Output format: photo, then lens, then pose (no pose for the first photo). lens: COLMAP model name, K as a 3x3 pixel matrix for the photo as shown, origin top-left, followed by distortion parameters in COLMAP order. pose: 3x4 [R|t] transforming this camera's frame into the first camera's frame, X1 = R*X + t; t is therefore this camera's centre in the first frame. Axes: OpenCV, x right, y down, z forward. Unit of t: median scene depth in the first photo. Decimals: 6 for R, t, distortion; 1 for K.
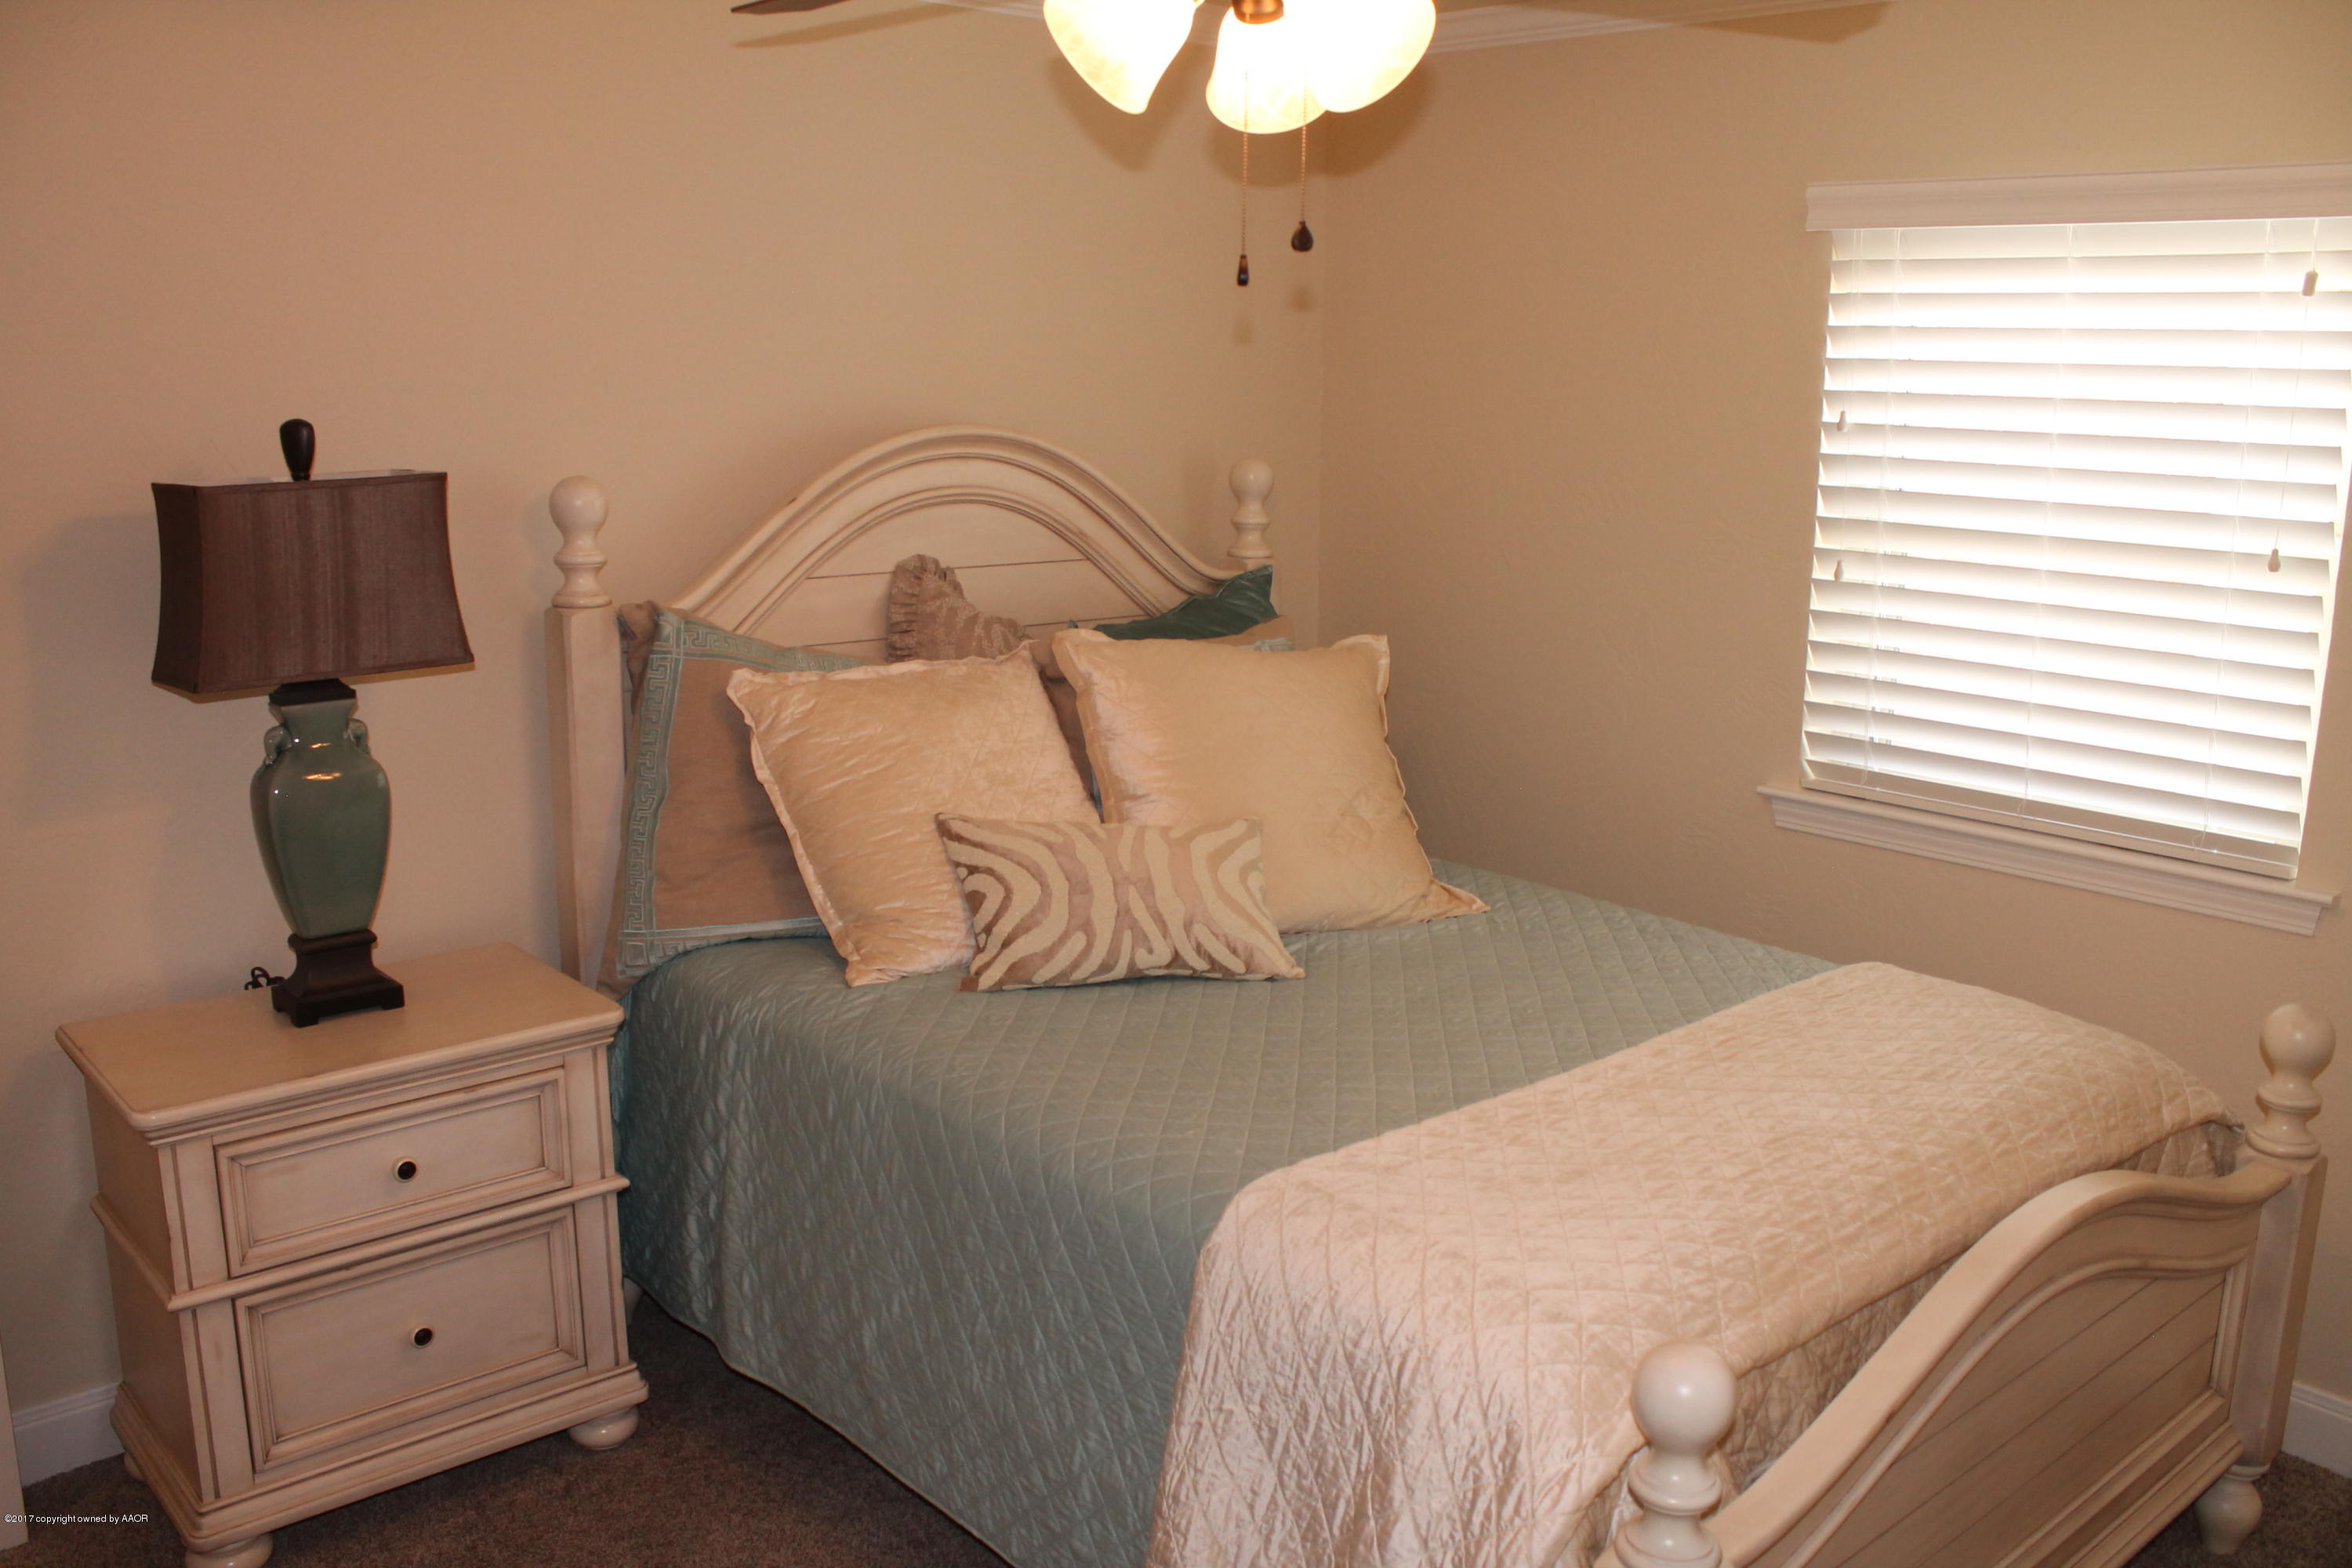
lens RADIAL K [[1988.3, 0, 1173.6], [0, 1988.3, 780.4], [0, 0, 1]] dist [-0.144796, 0.101133]
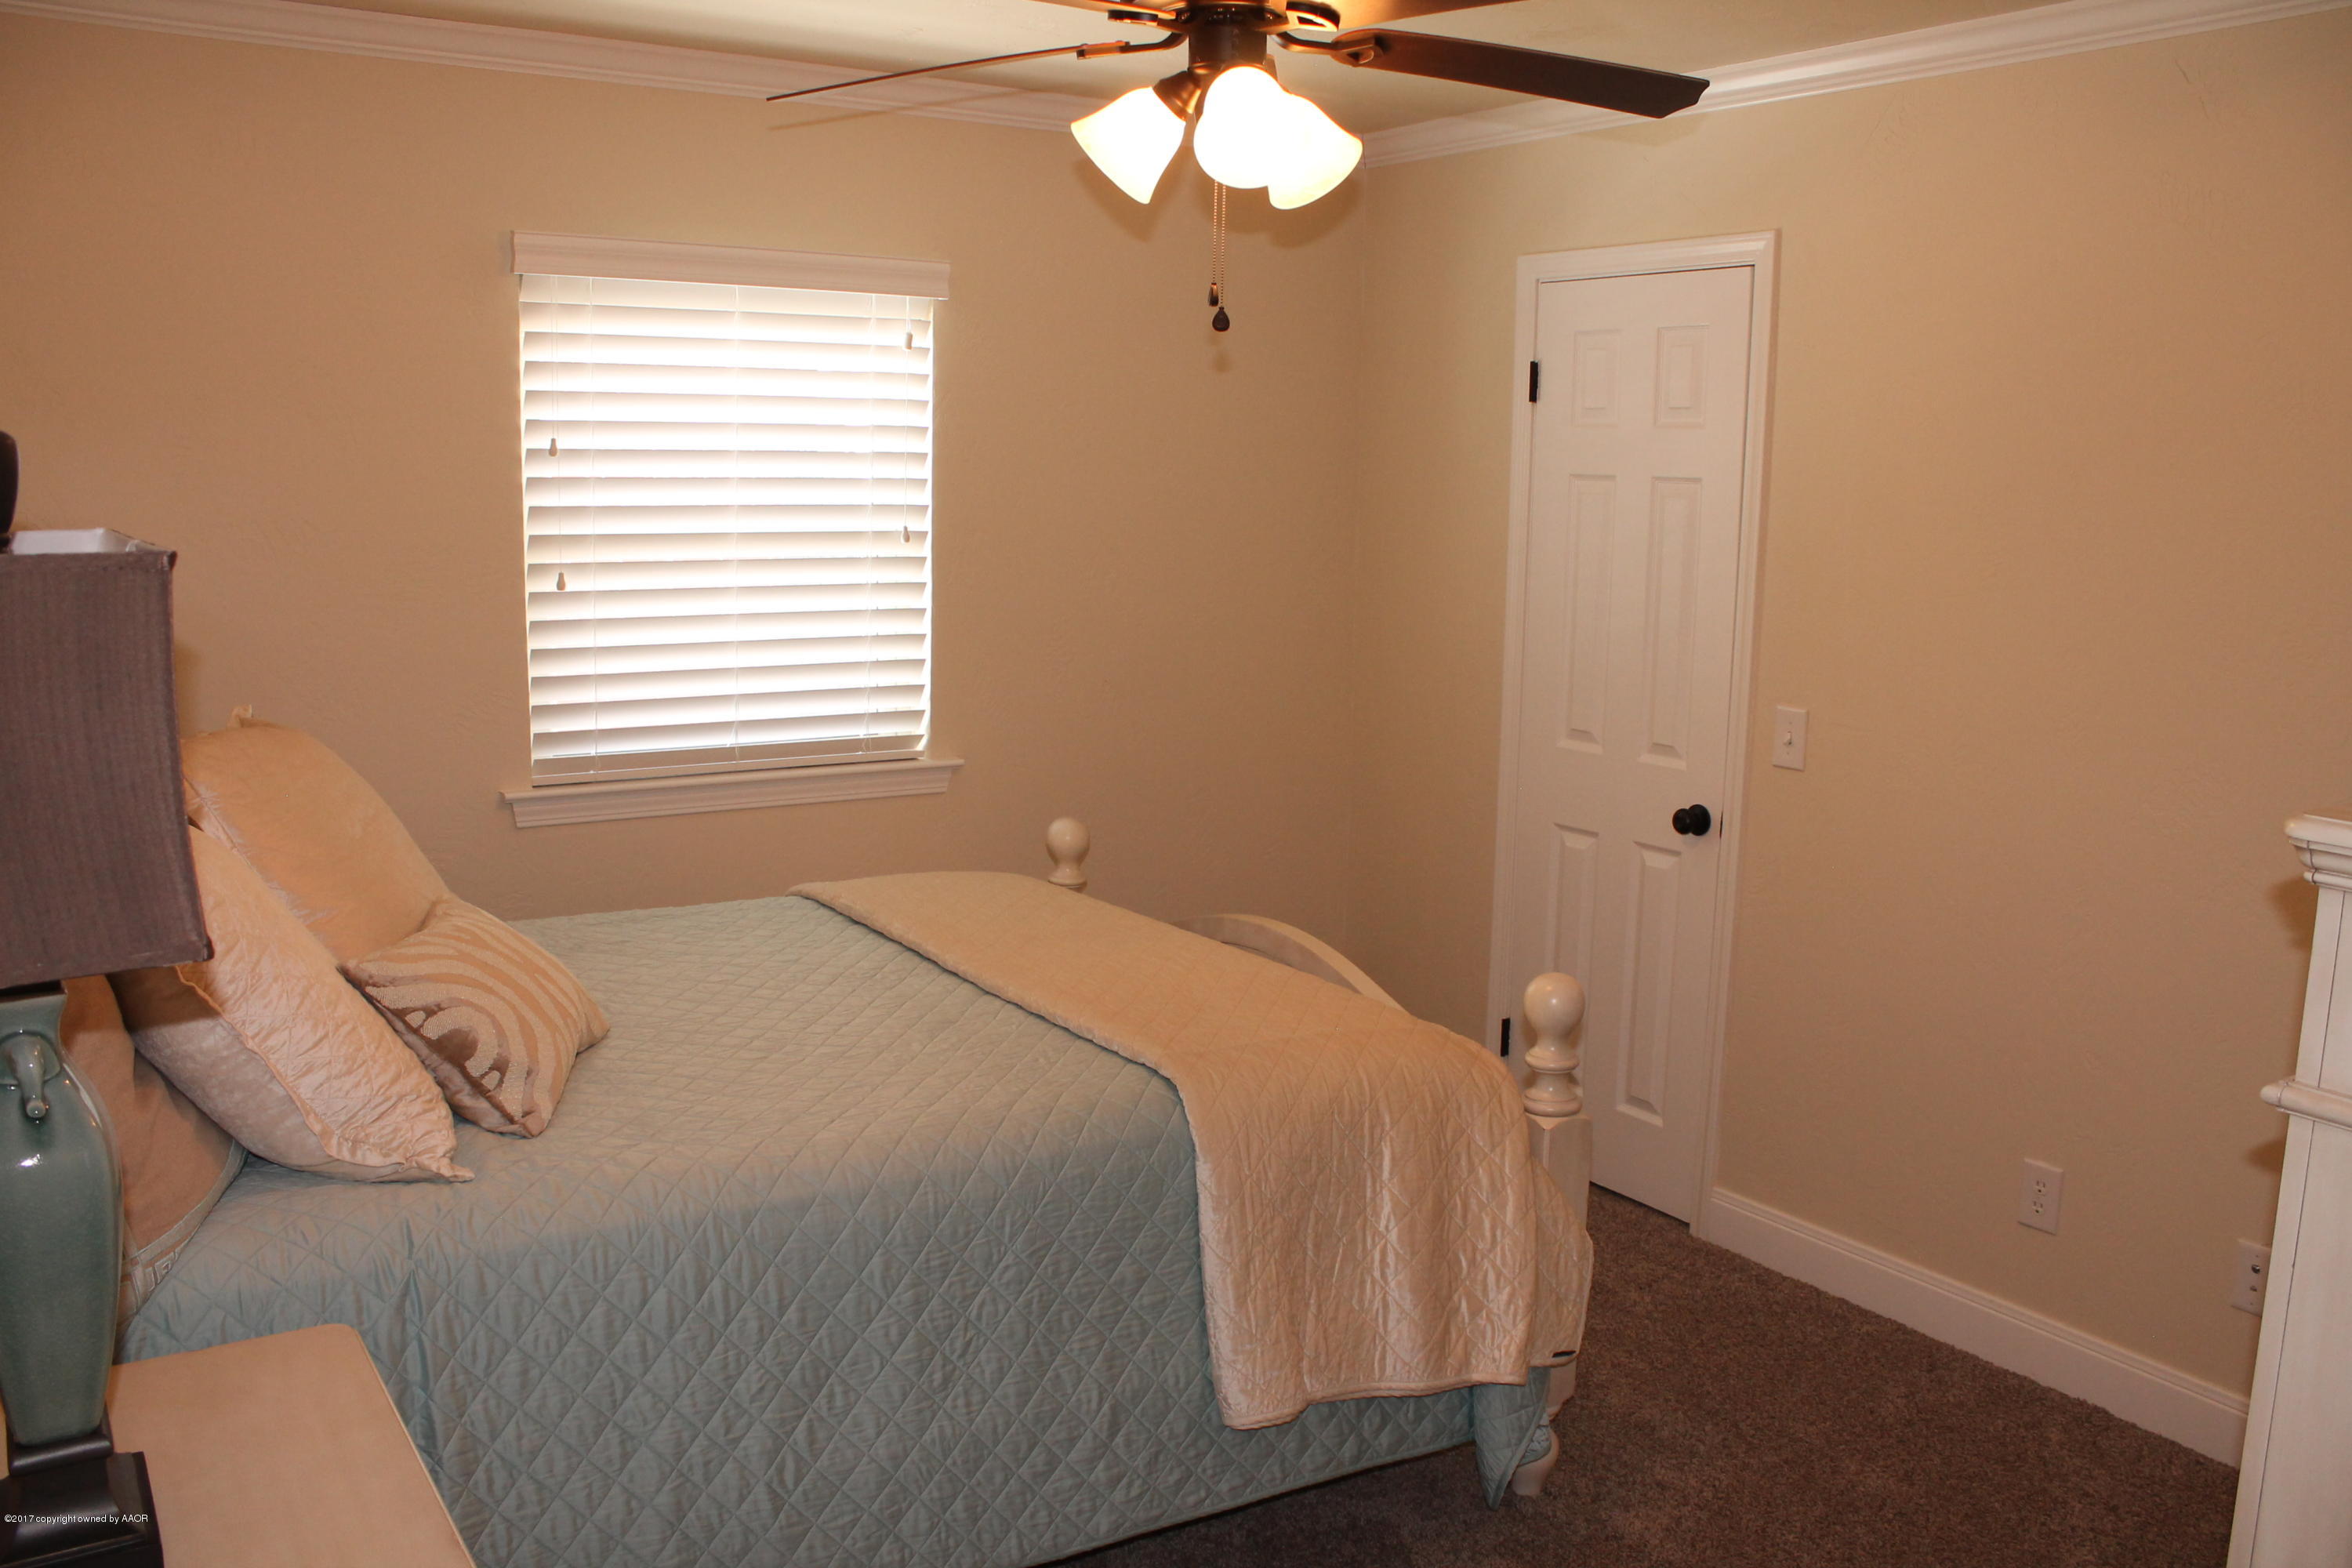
lens RADIAL K [[1988.3, 0, 1176.0], [0, 1988.3, 795.2], [0, 0, 1]] dist [-0.144796, 0.101133]
pose [[0.136504, -0.170115, 0.975924, -0.722399], [0.188598, 0.971590, 0.142980, -0.083447], [-0.972521, 0.164540, 0.164709, 0.501418]]
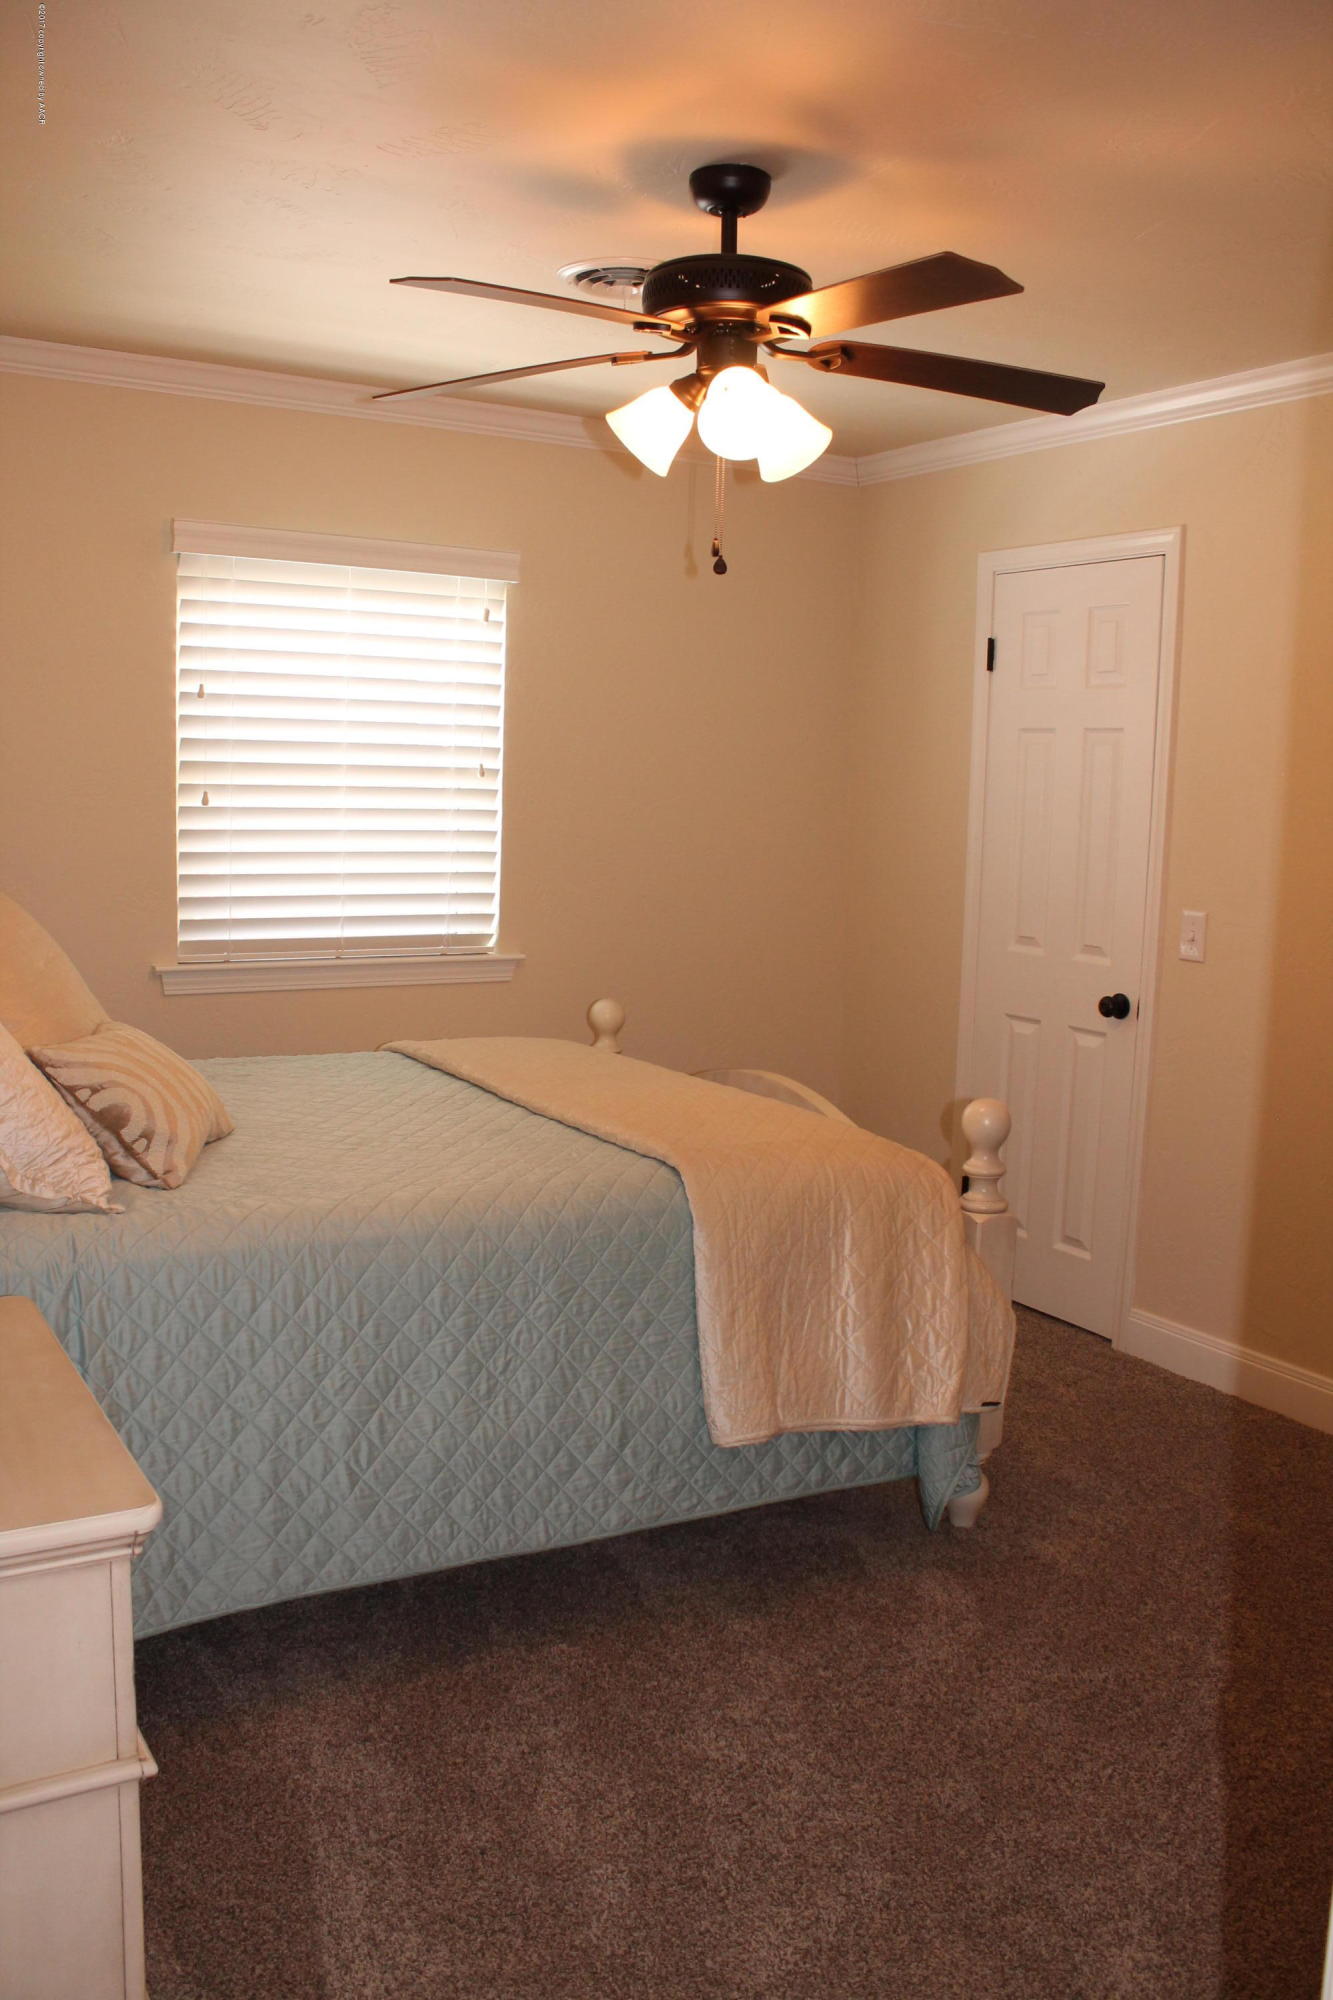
lens RADIAL K [[1690.7, 0, 666.1], [0, 1690.7, 996.7], [0, 0, 1]] dist [-0.144796, 0.101133]
pose [[0.170291, -0.132220, 0.976483, -0.787244], [0.177581, 0.978850, 0.101572, -0.032223], [-0.969261, 0.156108, 0.190169, 0.482219]]
